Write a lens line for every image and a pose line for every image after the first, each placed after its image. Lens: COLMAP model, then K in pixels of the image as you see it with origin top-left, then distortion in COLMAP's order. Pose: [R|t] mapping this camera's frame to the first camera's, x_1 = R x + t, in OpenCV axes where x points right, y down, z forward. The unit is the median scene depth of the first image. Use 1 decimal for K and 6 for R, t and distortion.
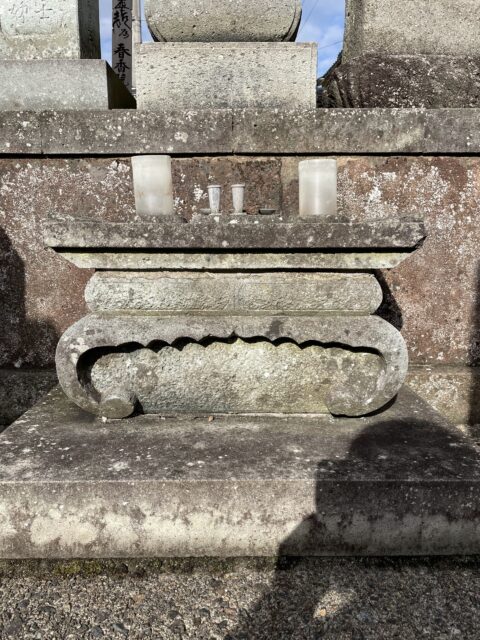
lens RADIAL K [[502.3, 0, 239.8], [0, 502.3, 315.4], [0, 0, 1]] dist [0.031235, -0.060471]
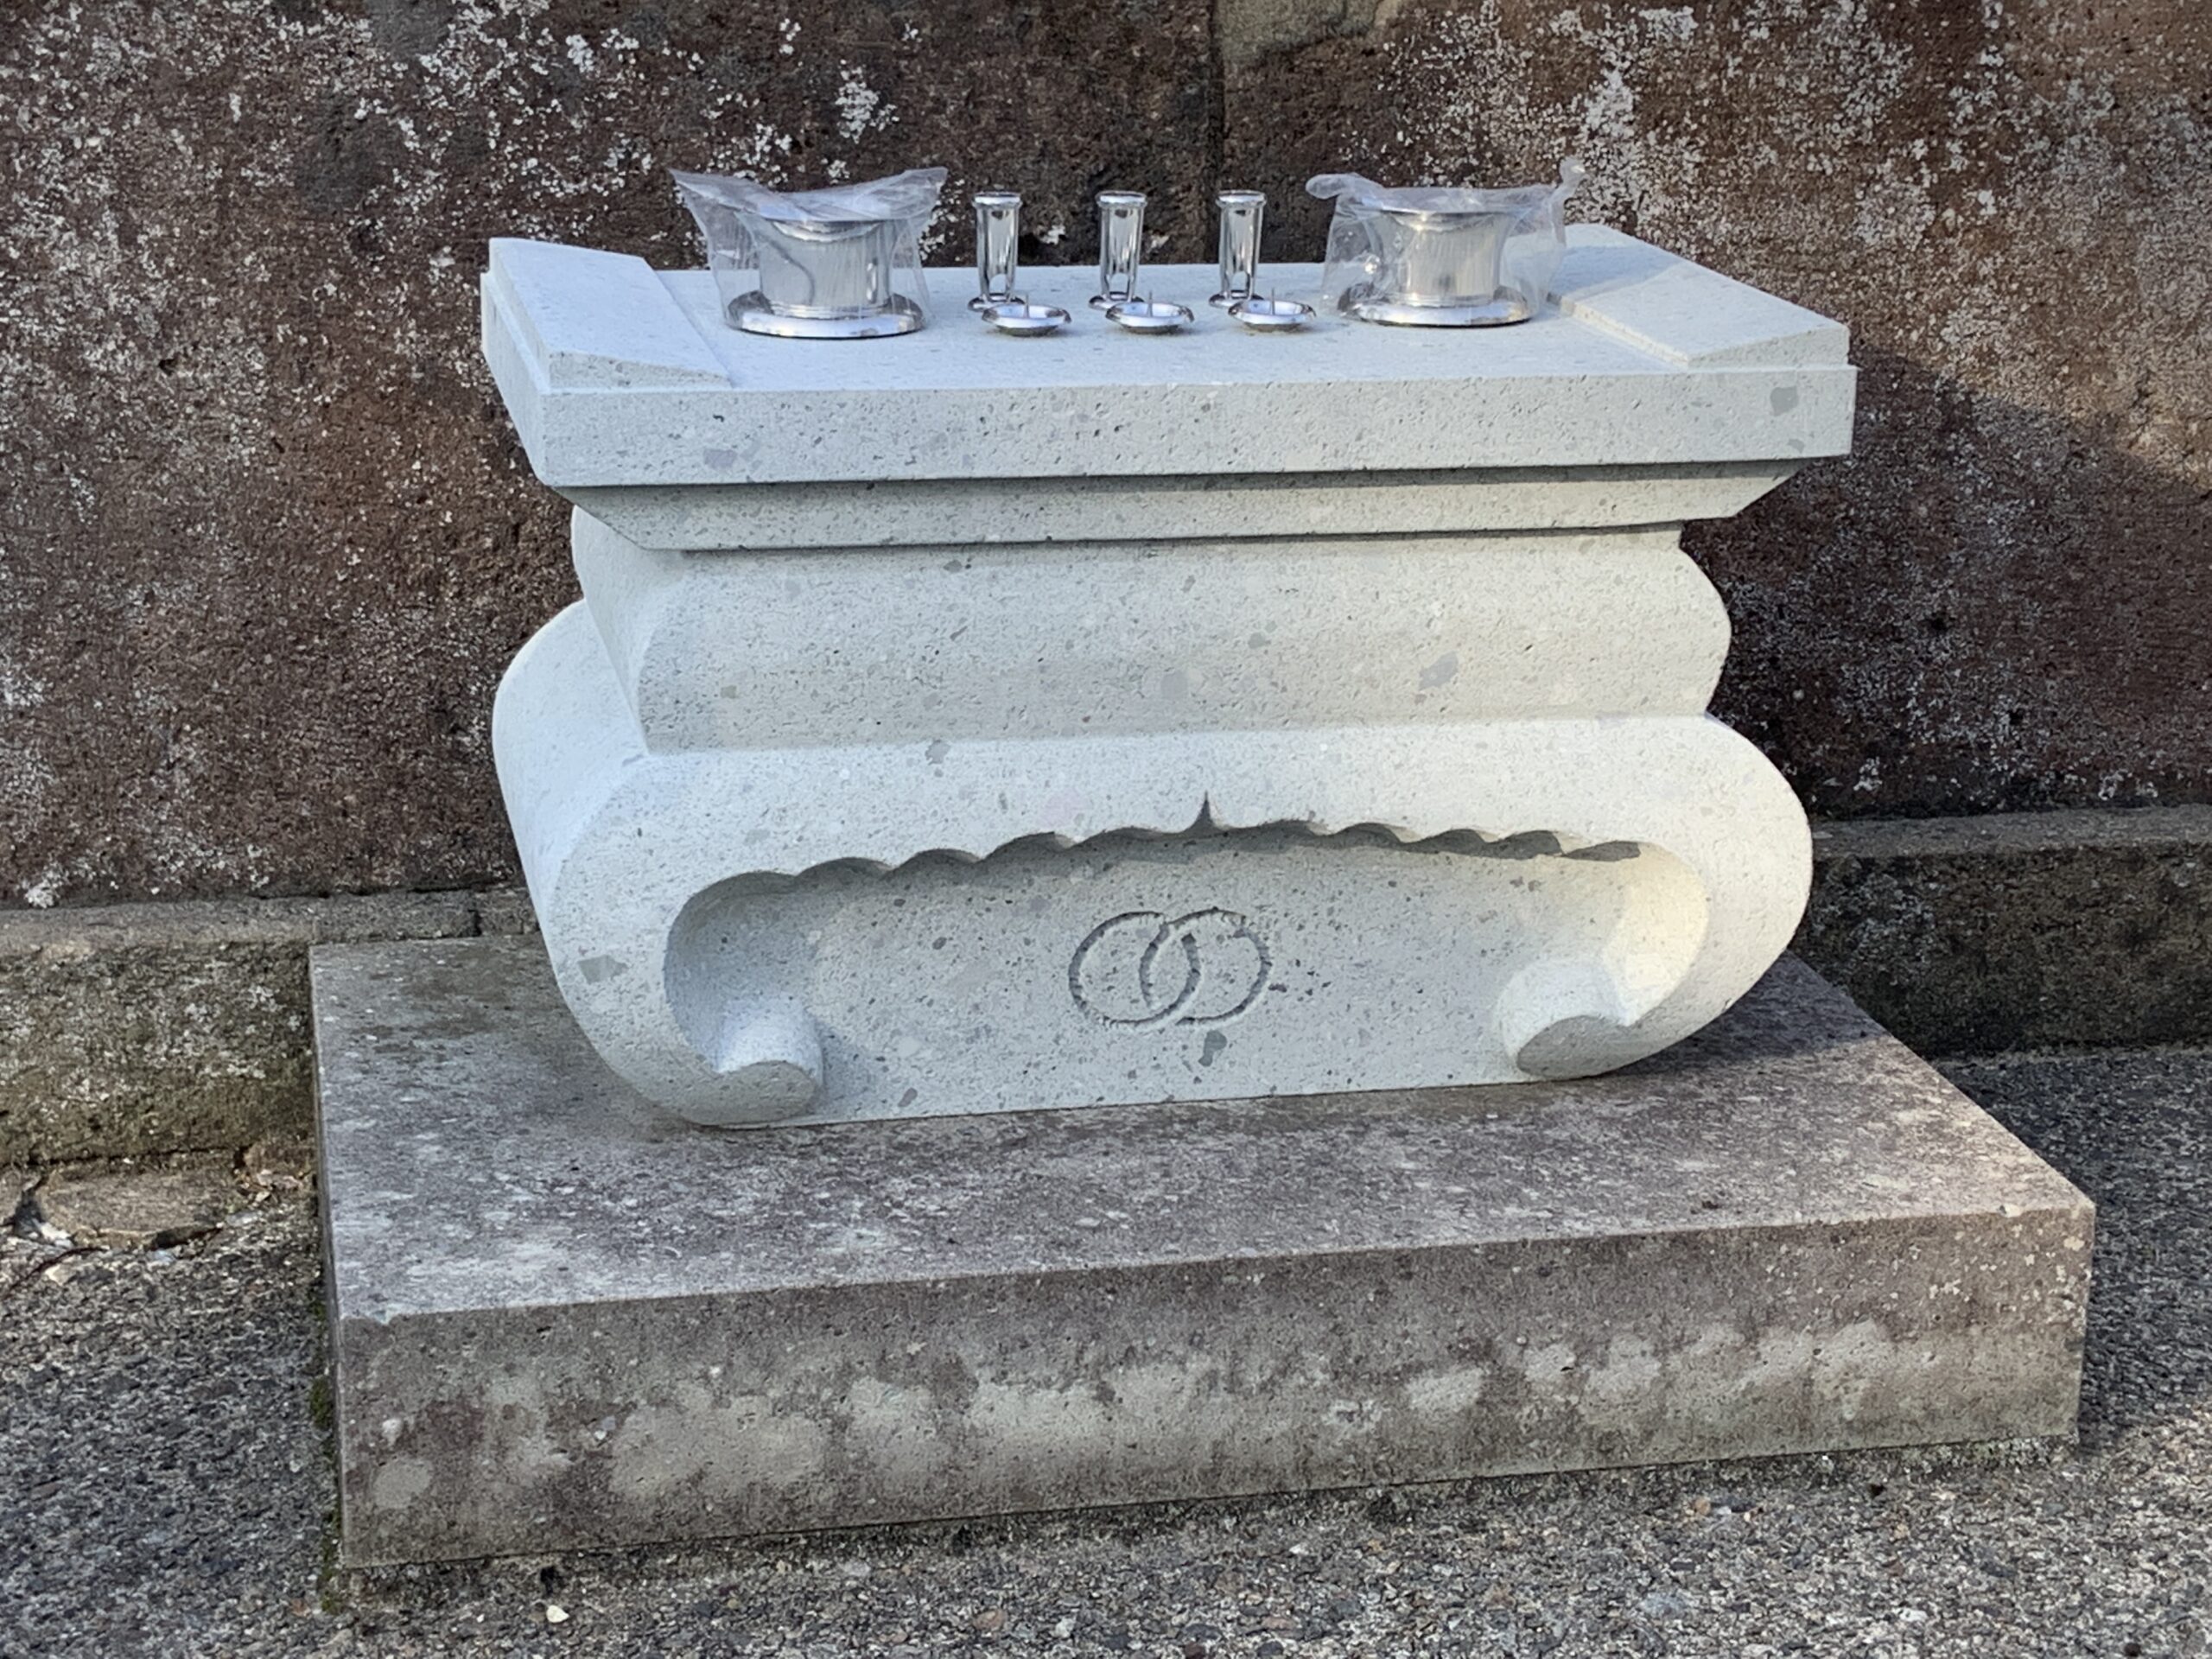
lens RADIAL K [[3913.4, 0, 1104.1], [0, 3913.4, 830.1], [0, 0, 1]] dist [0.002861, 0.000000]
pose [[0.981744, -0.041909, 0.185533, -0.314591], [0.017884, 0.991442, 0.129313, -0.146989], [-0.189365, -0.123634, 0.974092, -0.770200]]
